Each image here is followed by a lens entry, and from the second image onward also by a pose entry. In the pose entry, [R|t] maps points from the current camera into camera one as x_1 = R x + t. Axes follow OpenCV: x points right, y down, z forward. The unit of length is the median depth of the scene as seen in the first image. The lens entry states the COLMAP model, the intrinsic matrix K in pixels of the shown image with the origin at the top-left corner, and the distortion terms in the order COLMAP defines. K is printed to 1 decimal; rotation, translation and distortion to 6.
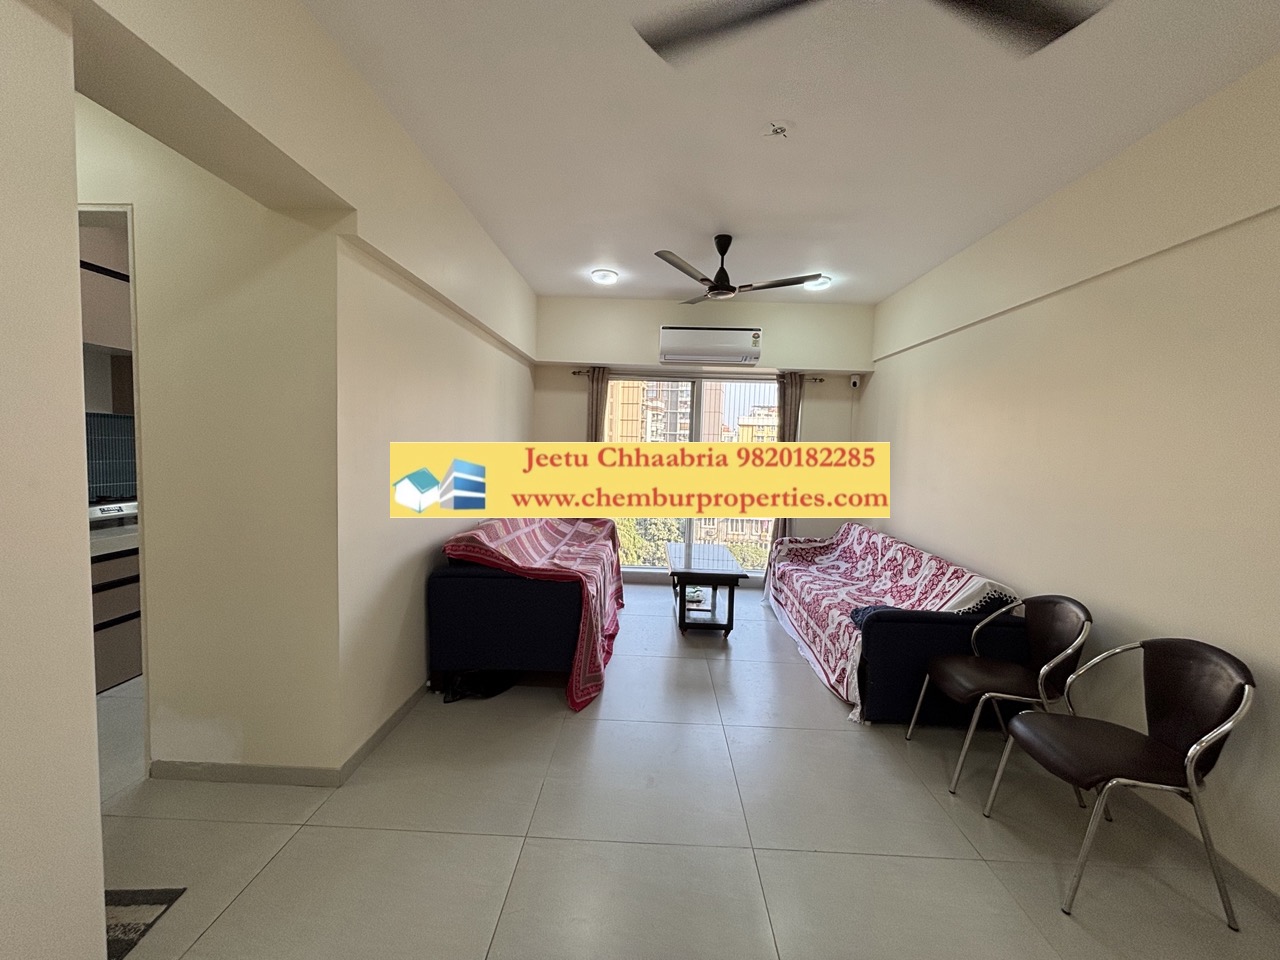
lens RADIAL K [[518.3, 0, 637.9], [0, 518.3, 477.2], [0, 0, 1]] dist [0.003035, 0.000555]
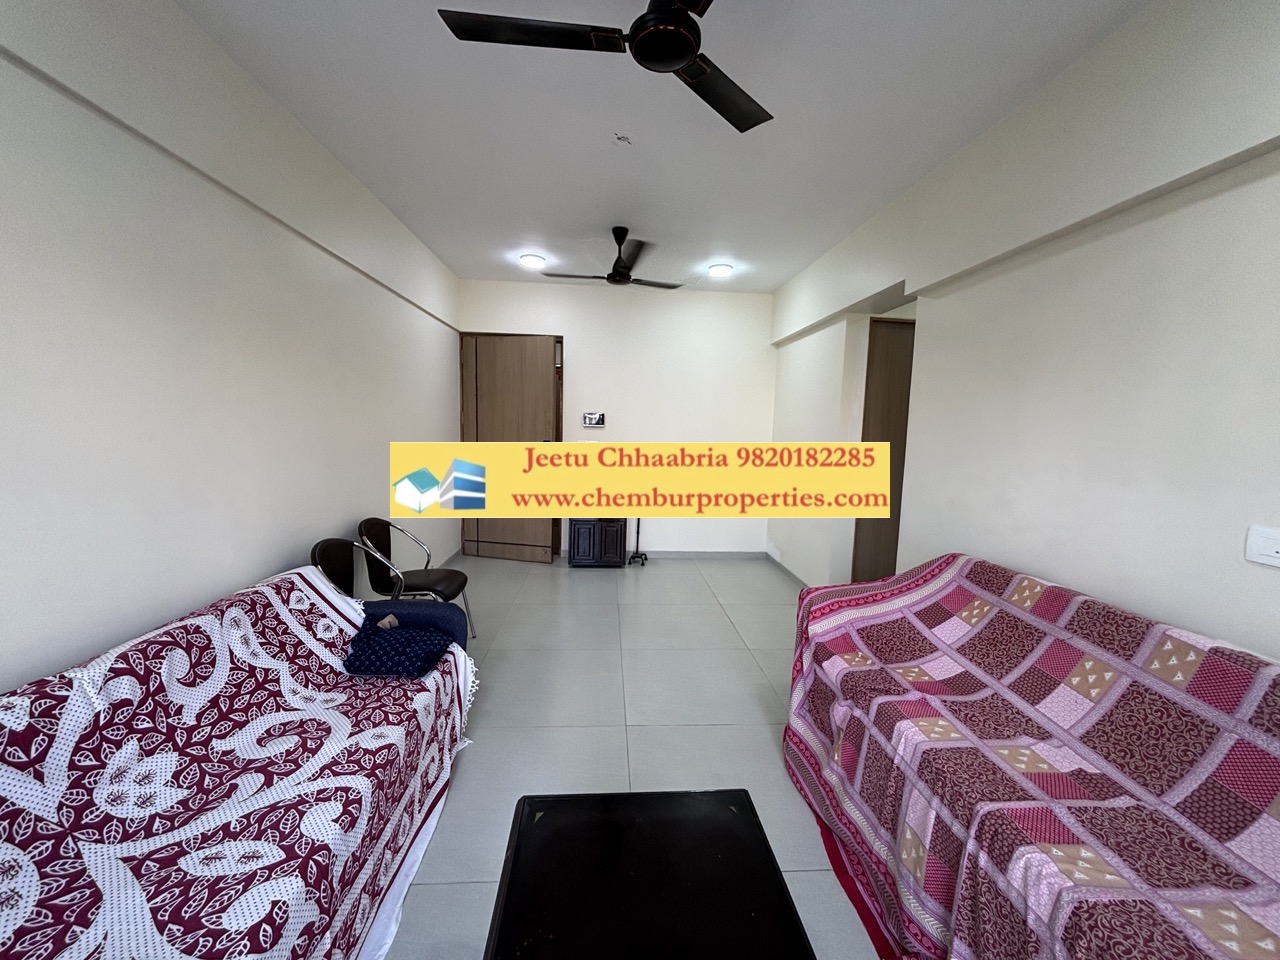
lens RADIAL K [[518.3, 0, 641.5], [0, 518.3, 475.7], [0, 0, 1]] dist [0.003035, 0.000555]
pose [[-0.994264, -0.042287, -0.098239, 0.197826], [-0.058304, 0.984336, 0.166383, -0.079912], [0.089665, 0.171156, -0.981155, 1.438855]]
